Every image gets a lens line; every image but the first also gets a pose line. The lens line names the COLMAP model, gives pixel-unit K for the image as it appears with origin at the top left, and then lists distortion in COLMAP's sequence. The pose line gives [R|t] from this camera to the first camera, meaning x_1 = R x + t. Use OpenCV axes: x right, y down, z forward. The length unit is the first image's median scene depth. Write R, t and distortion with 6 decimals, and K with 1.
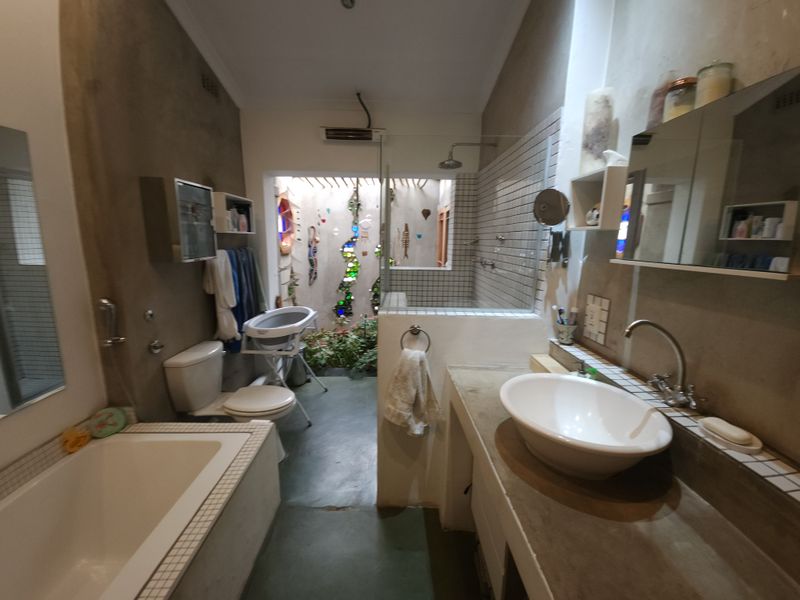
lens RADIAL K [[324.6, 0, 401.5], [0, 324.6, 297.3], [0, 0, 1]] dist [0.001371, -0.002209]
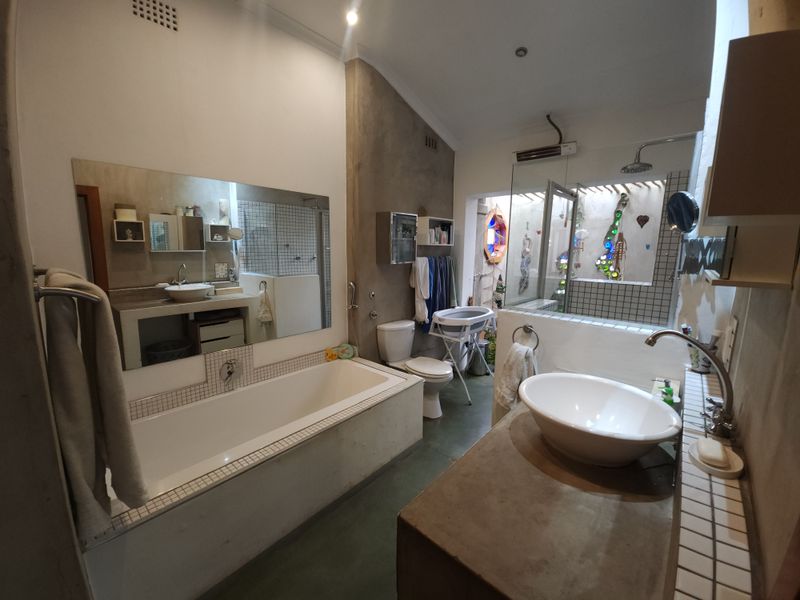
lens RADIAL K [[324.6, 0, 396.8], [0, 324.6, 299.1], [0, 0, 1]] dist [0.001371, -0.002209]
pose [[0.735678, 0.100552, -0.669826, 0.334764], [-0.121333, 0.992487, 0.015728, 0.027122], [0.666376, 0.069702, 0.742351, -0.111704]]
